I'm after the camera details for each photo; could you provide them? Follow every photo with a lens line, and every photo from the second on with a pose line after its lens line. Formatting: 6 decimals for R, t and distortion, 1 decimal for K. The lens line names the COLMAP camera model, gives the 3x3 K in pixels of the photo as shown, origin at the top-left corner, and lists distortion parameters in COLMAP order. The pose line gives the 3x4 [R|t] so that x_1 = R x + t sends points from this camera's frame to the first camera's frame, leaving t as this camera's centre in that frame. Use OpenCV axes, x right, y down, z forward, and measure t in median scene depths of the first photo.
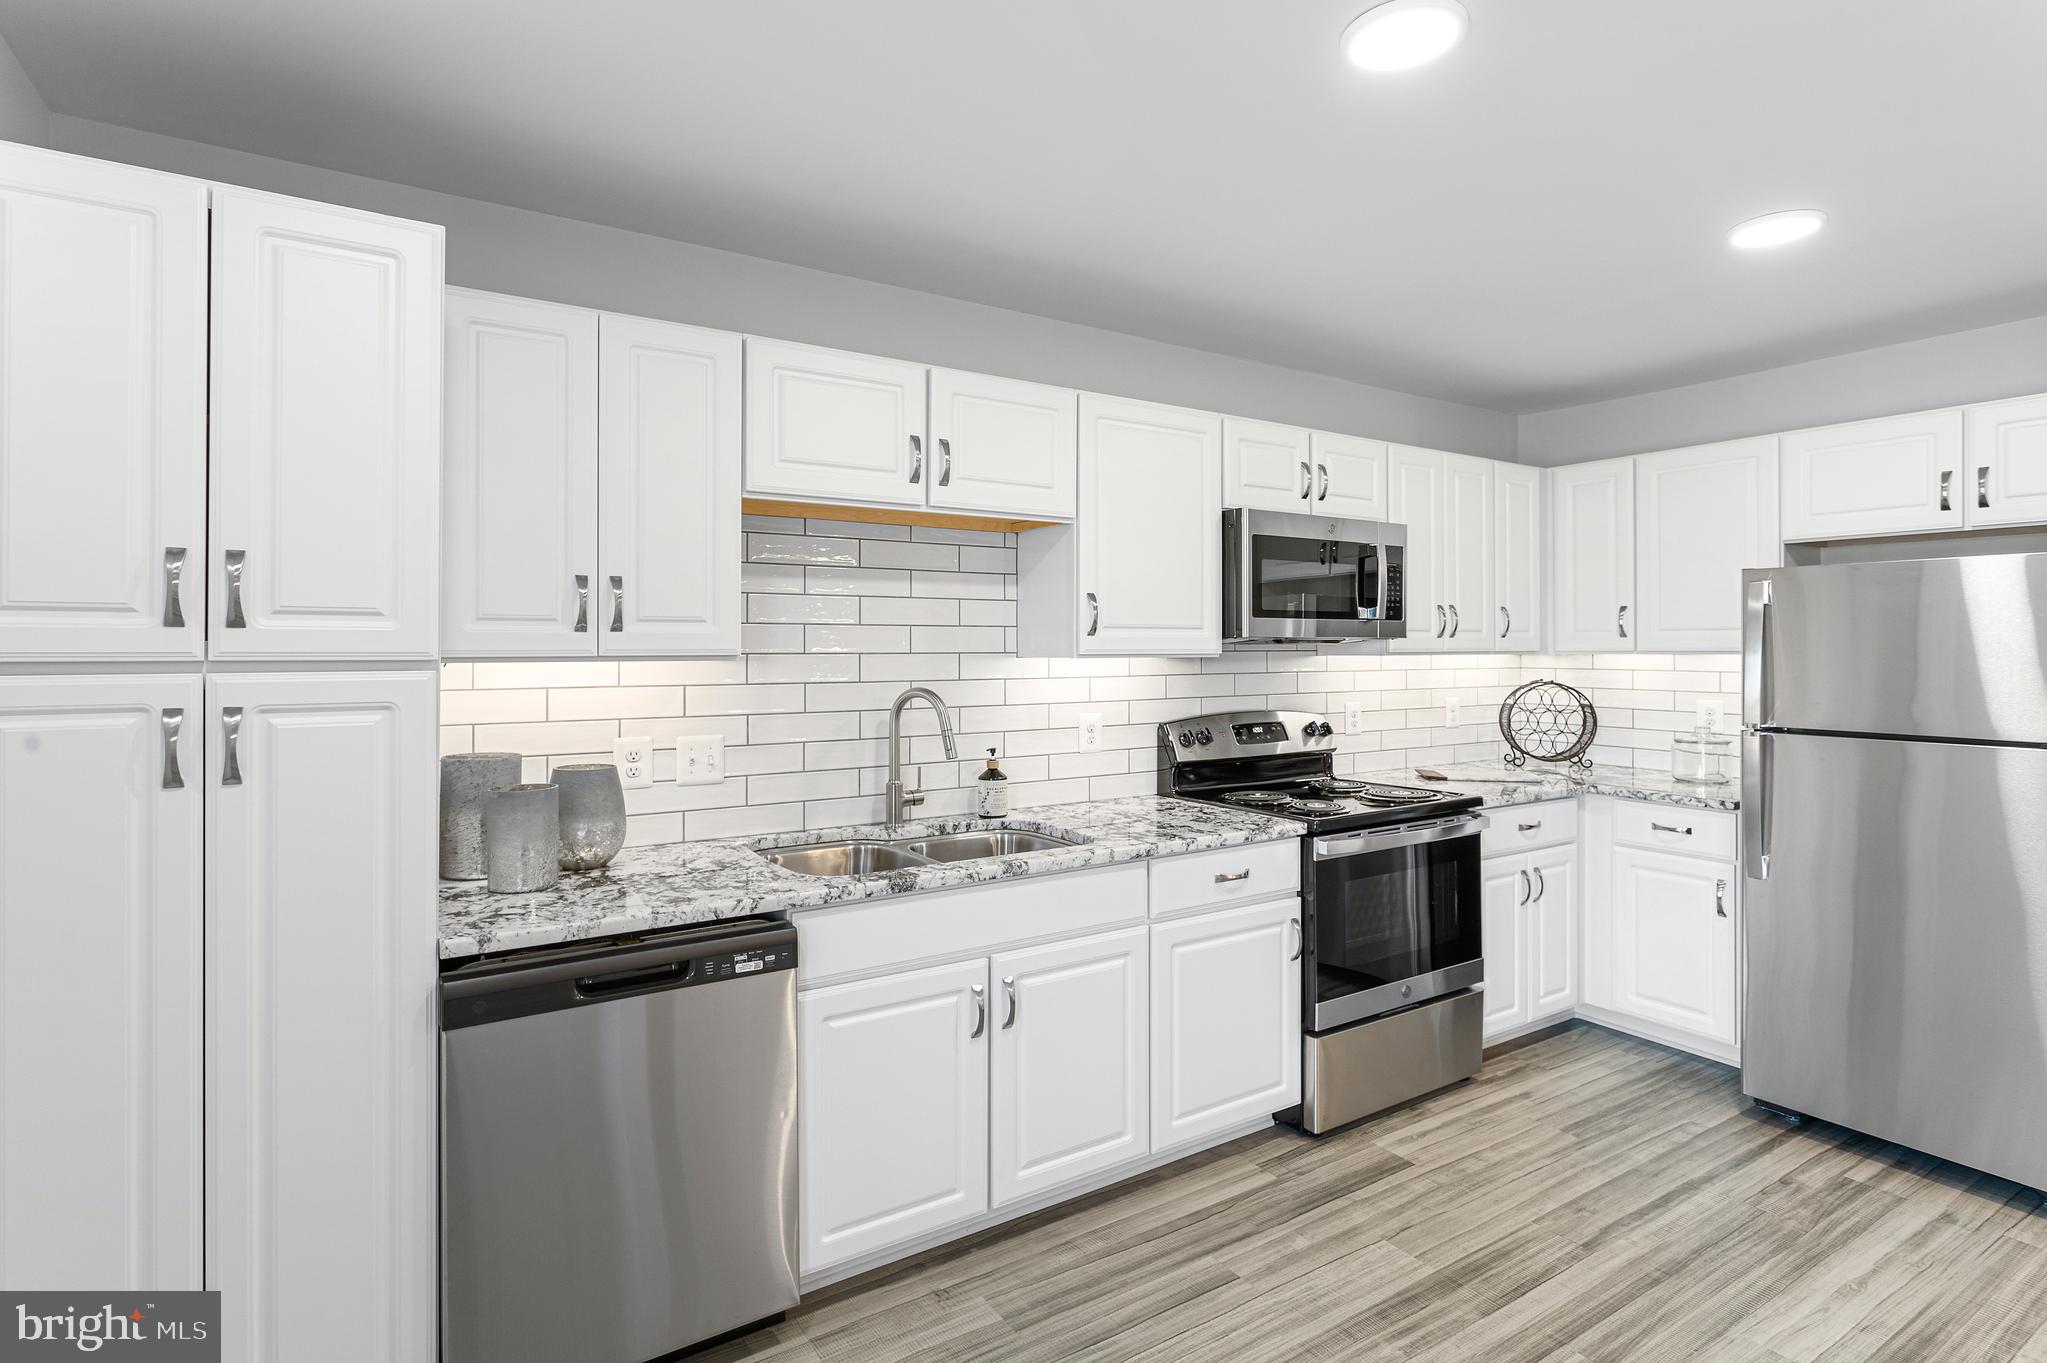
lens RADIAL K [[967.3, 0, 1041.8], [0, 967.3, 658.7], [0, 0, 1]] dist [0.001525, 0.003223]
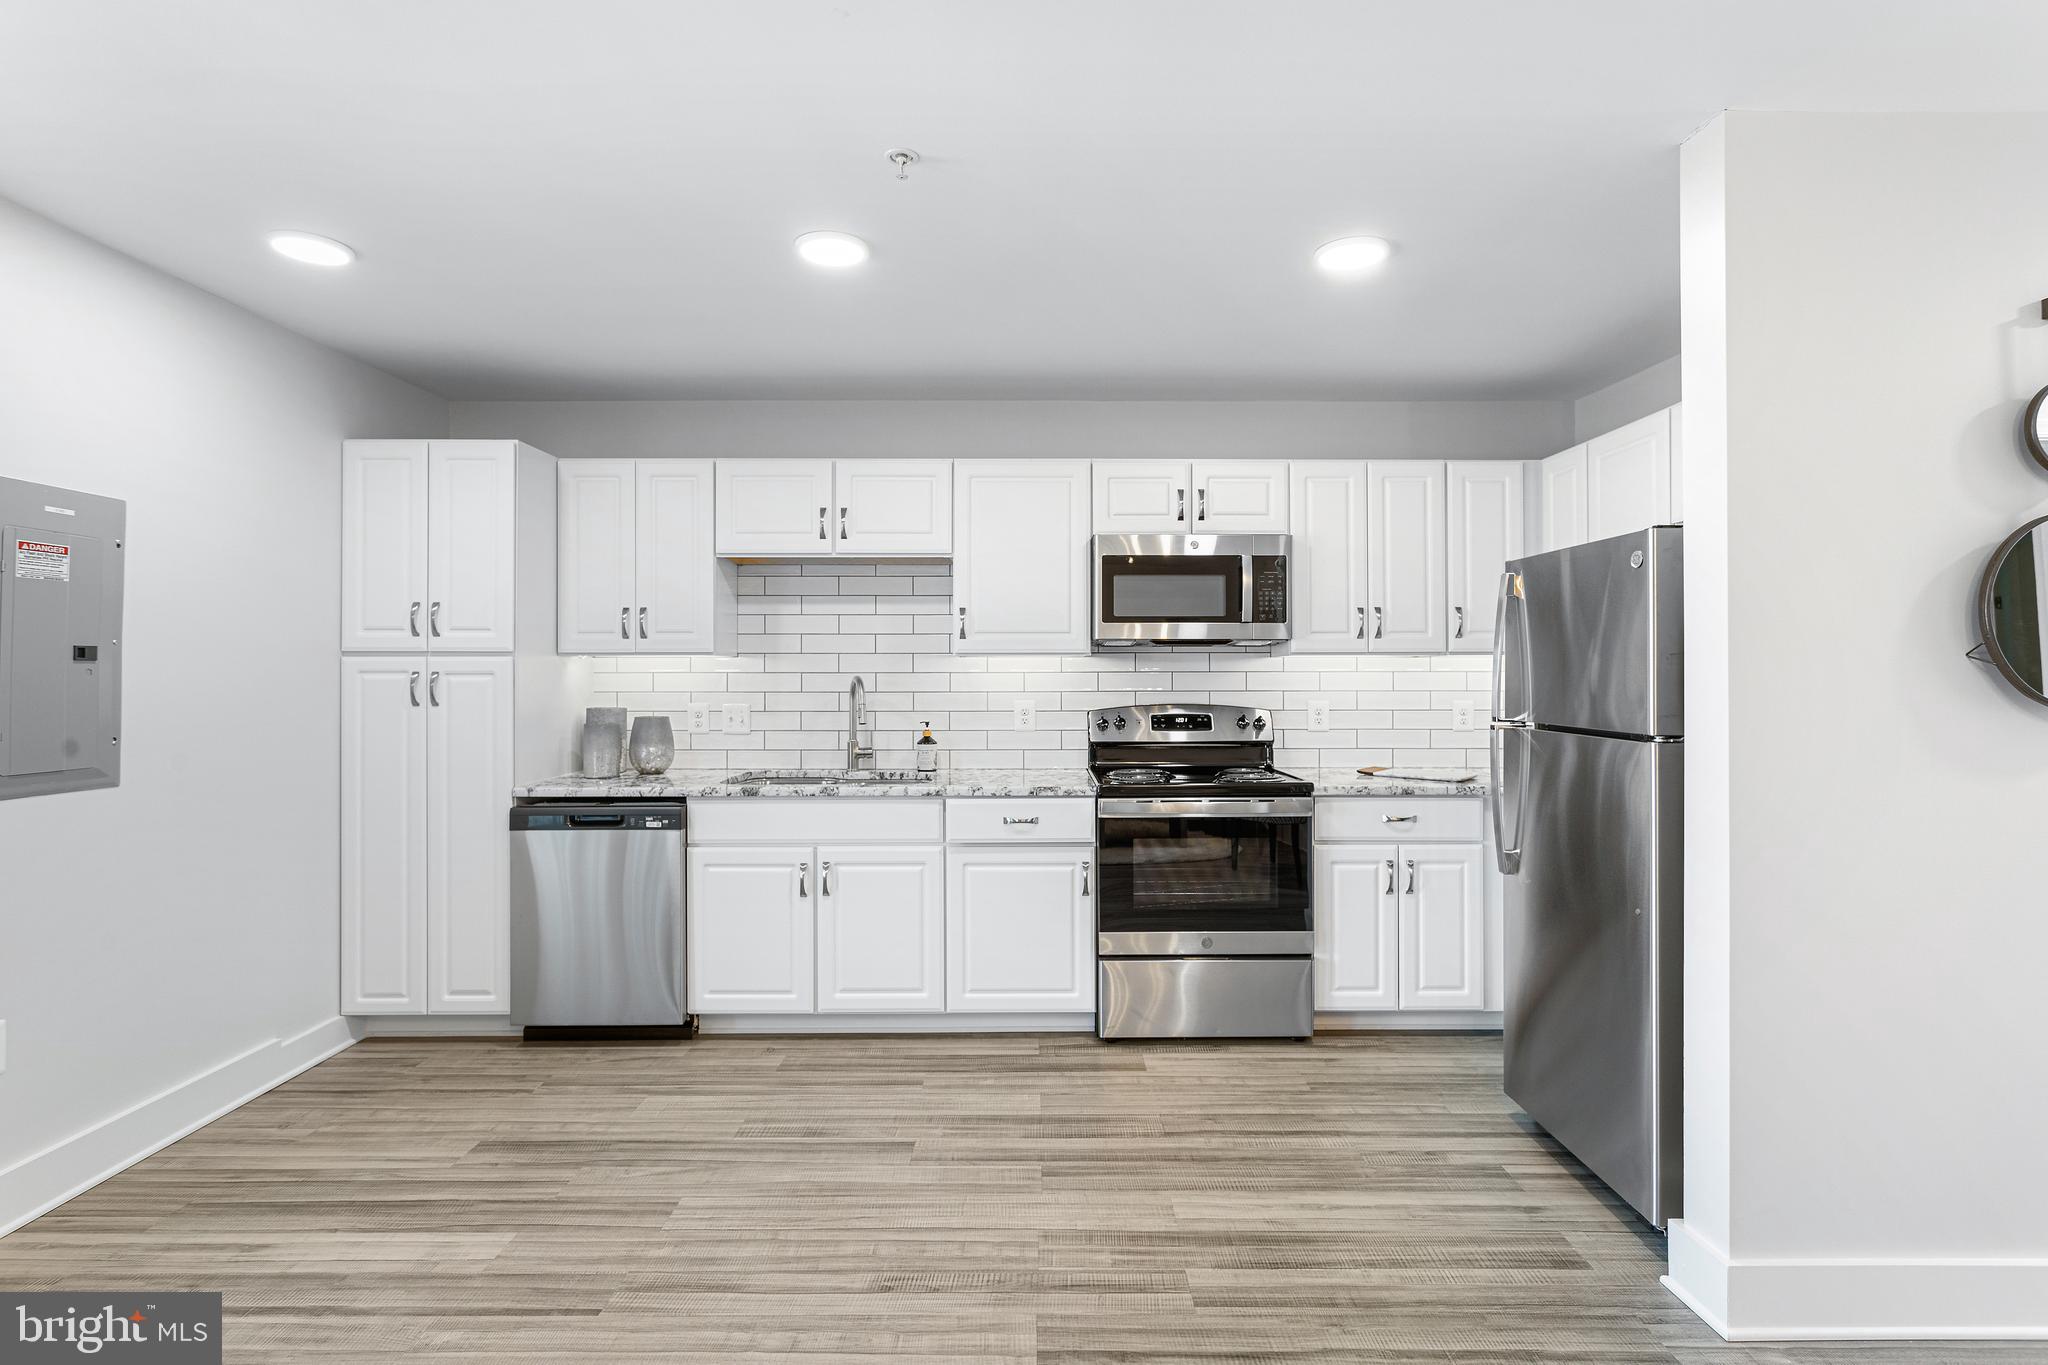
lens RADIAL K [[967.8, 0, 1029.1], [0, 967.8, 666.6], [0, 0, 1]] dist [0.001525, 0.003223]
pose [[0.852248, 0.005974, -0.523104, 0.846875], [-0.008134, 0.999965, -0.001833, 0.017502], [0.523075, 0.005817, 0.852267, -0.110011]]
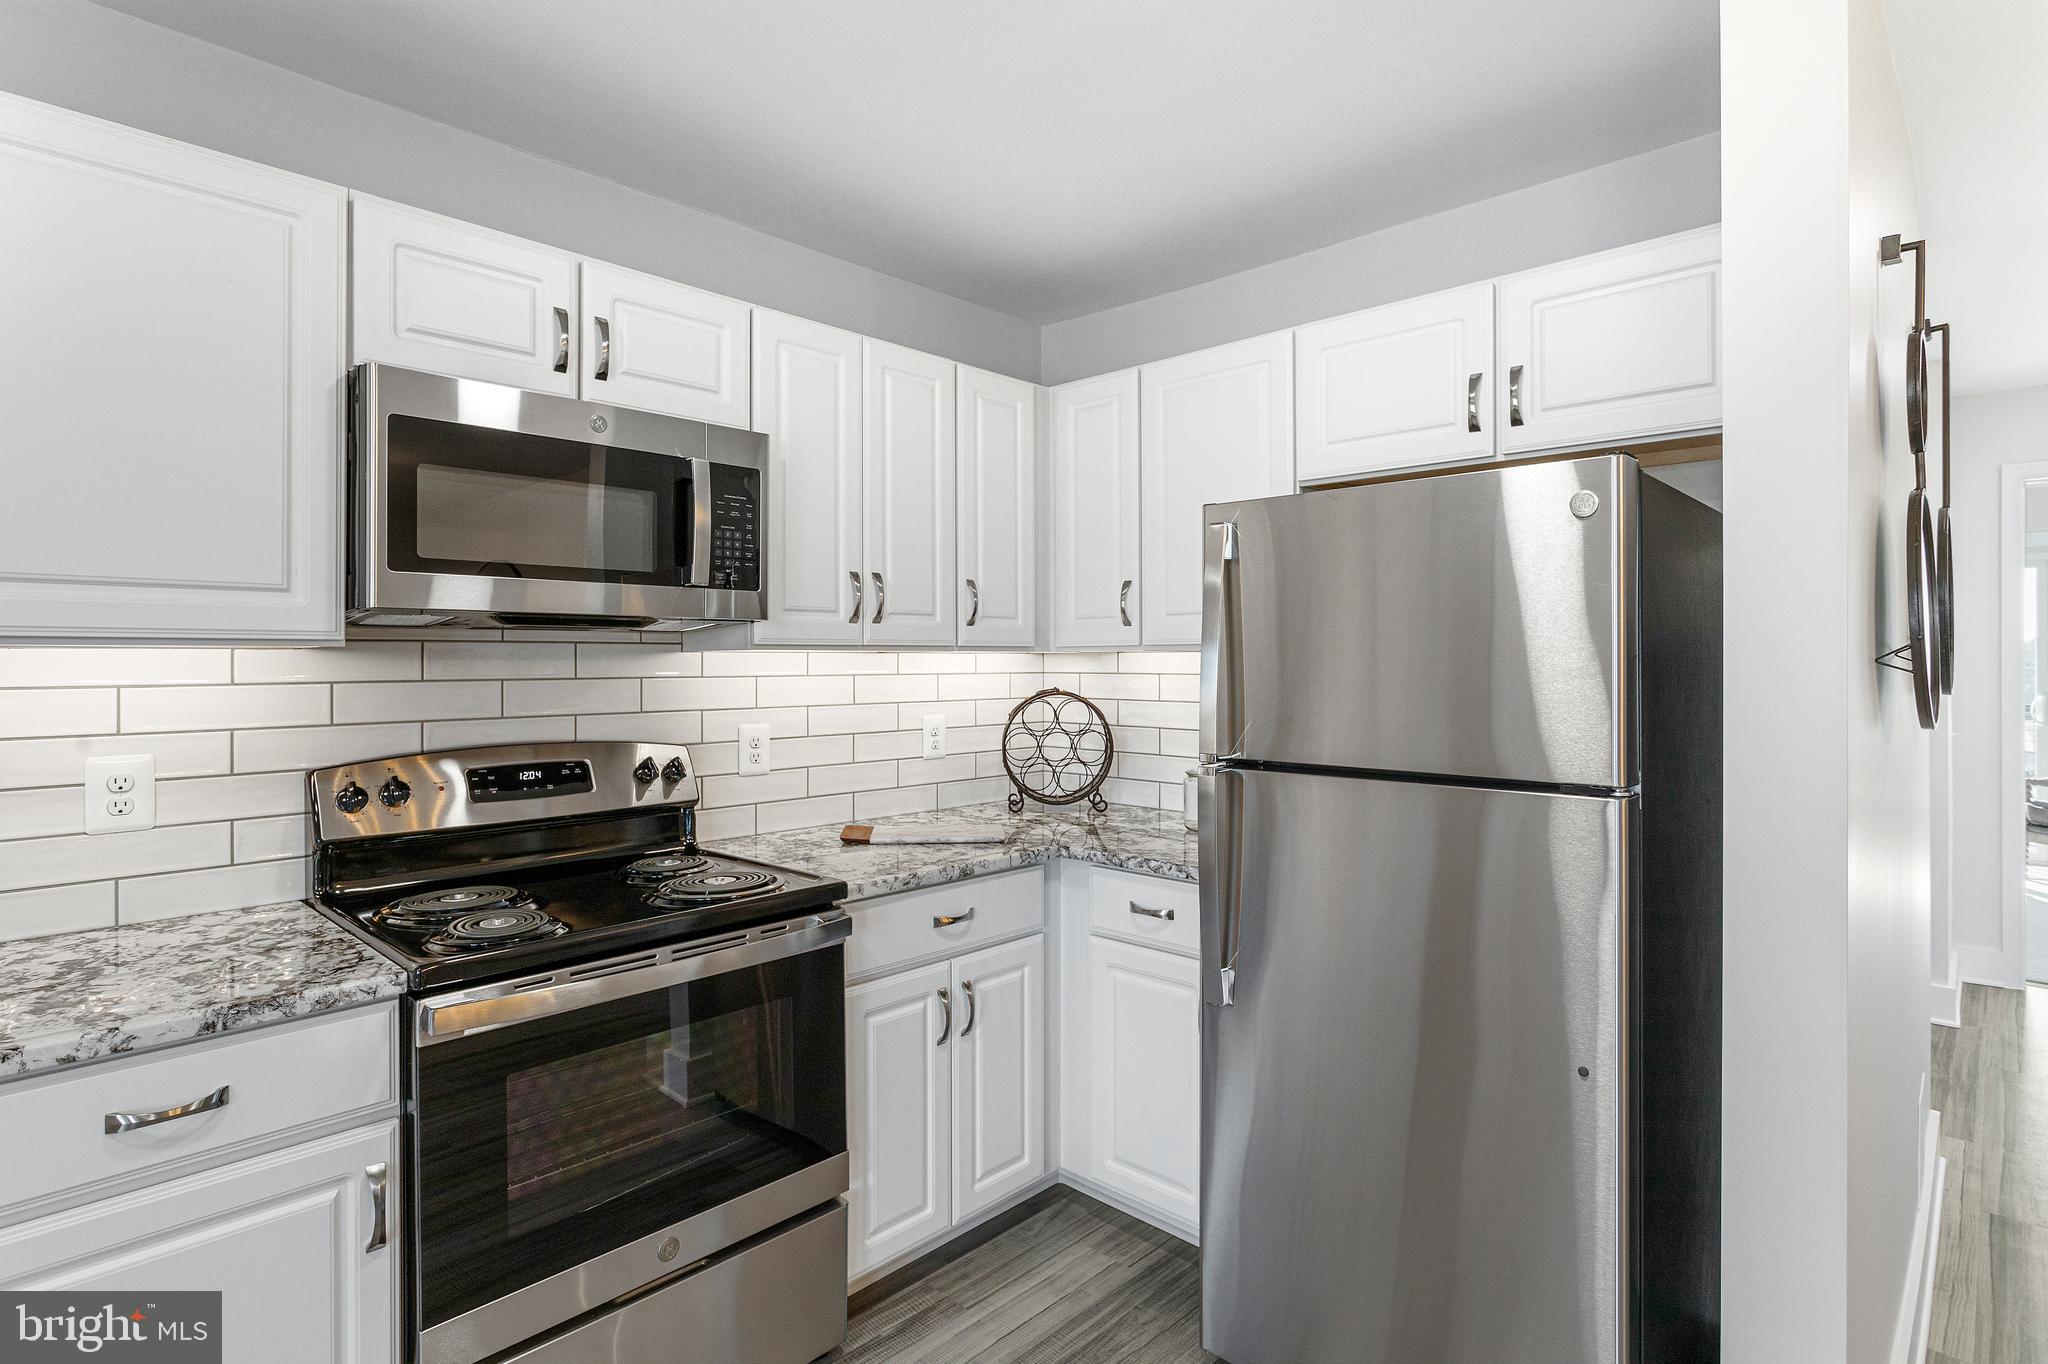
lens RADIAL K [[1046.0, 0, 1032.3], [0, 1046.0, 654.7], [0, 0, 1]] dist [-0.020238, 0.005378]
pose [[0.963007, 0.008381, 0.269347, 0.436597], [-0.005830, 0.999930, -0.010270, 0.007610], [-0.269414, 0.008320, 0.962988, 0.385930]]
